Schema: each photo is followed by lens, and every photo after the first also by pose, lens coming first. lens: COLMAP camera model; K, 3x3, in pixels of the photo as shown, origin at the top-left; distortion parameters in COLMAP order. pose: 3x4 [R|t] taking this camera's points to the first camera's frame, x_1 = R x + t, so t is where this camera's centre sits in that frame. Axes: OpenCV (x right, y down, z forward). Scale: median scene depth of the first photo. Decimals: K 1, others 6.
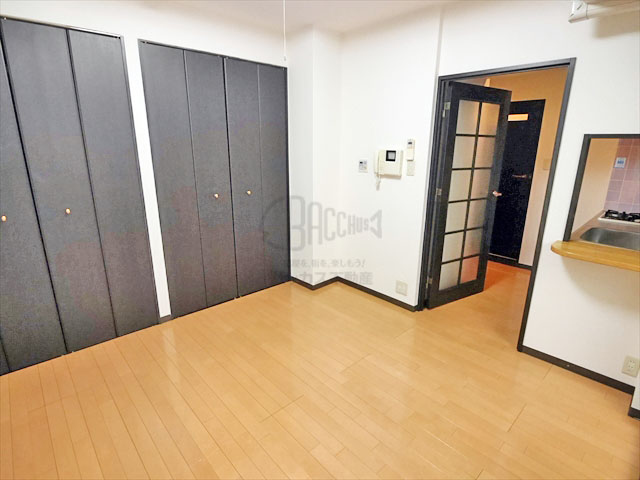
lens RADIAL K [[333.7, 0, 319.5], [0, 333.7, 239.9], [0, 0, 1]] dist [-0.025310, -0.003763]
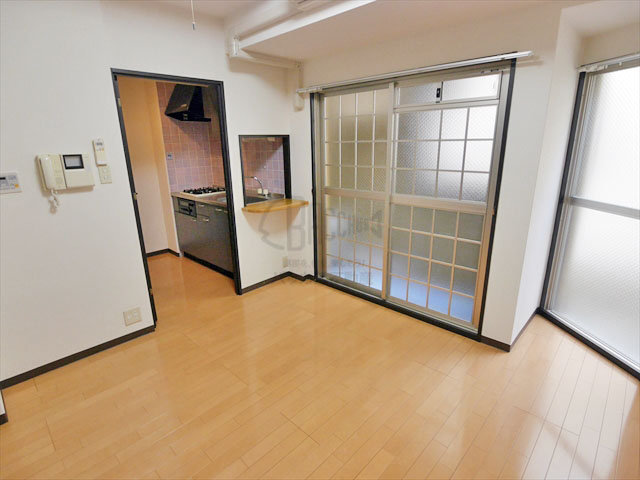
lens RADIAL K [[333.7, 0, 320.2], [0, 333.7, 239.1], [0, 0, 1]] dist [-0.025310, -0.003763]
pose [[-0.060271, -0.288140, 0.955690, -0.557745], [0.285192, 0.912550, 0.293119, -0.151900], [-0.956574, 0.290221, 0.027175, 0.503681]]
